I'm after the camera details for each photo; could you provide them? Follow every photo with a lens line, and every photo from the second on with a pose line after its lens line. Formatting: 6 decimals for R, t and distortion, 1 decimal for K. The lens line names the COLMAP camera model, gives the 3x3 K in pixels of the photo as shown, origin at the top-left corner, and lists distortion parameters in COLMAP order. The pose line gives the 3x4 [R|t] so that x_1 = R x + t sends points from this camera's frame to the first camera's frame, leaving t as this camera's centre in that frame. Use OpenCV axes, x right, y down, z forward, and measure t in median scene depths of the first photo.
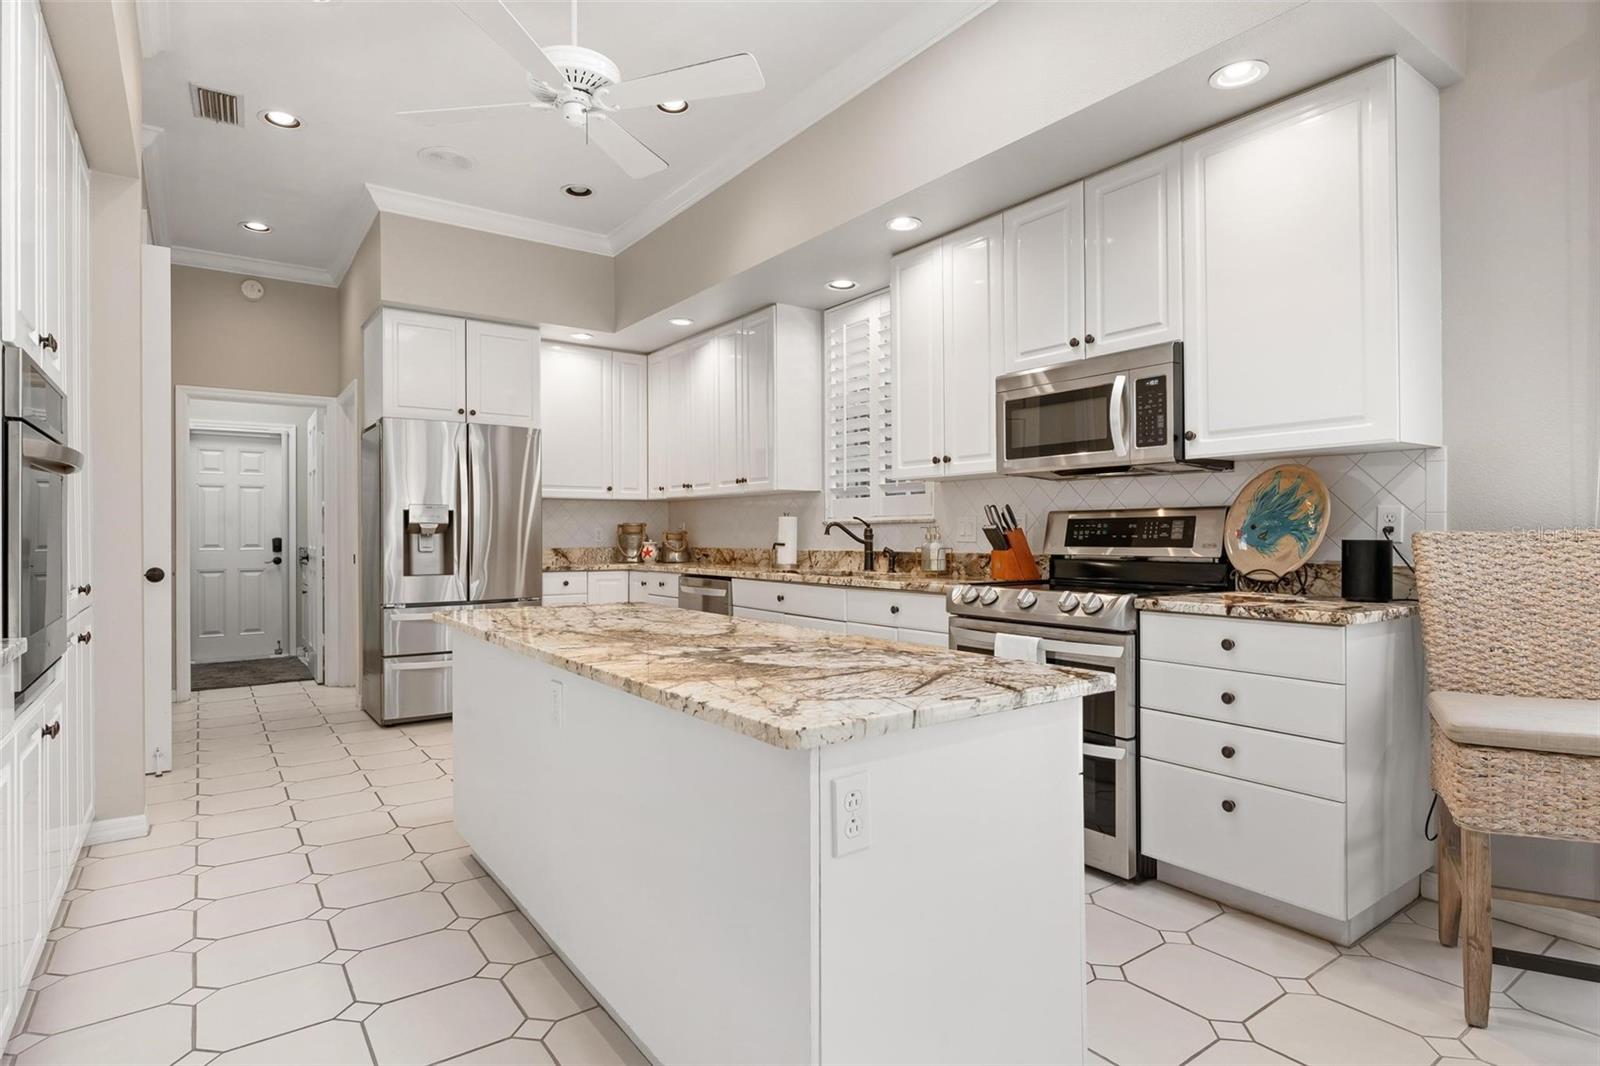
lens RADIAL K [[834.4, 0, 804.0], [0, 834.4, 531.9], [0, 0, 1]] dist [0.001678, 0.000502]
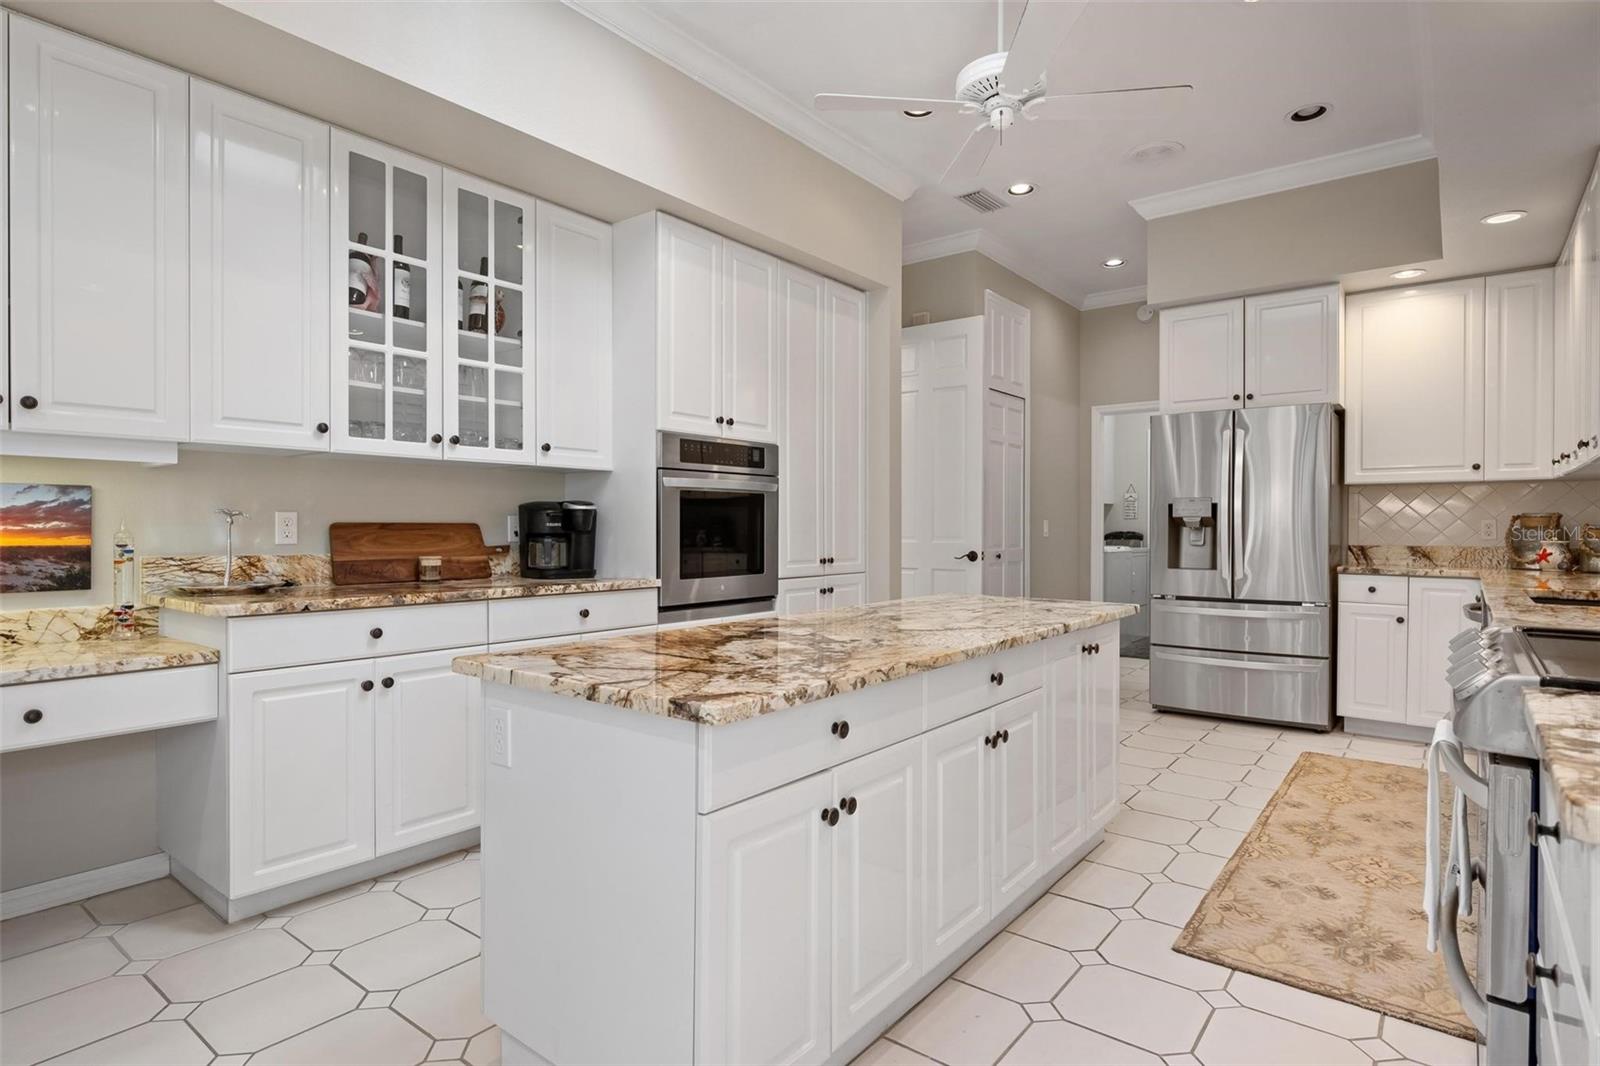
lens RADIAL K [[841.3, 0, 802.3], [0, 841.3, 532.7], [0, 0, 1]] dist [-0.004203, 0.000901]
pose [[0.271169, 0.008993, -0.962490, 0.362398], [-0.001255, 0.999959, 0.008989, 0.000343], [0.962531, -0.001230, 0.271169, 0.265298]]
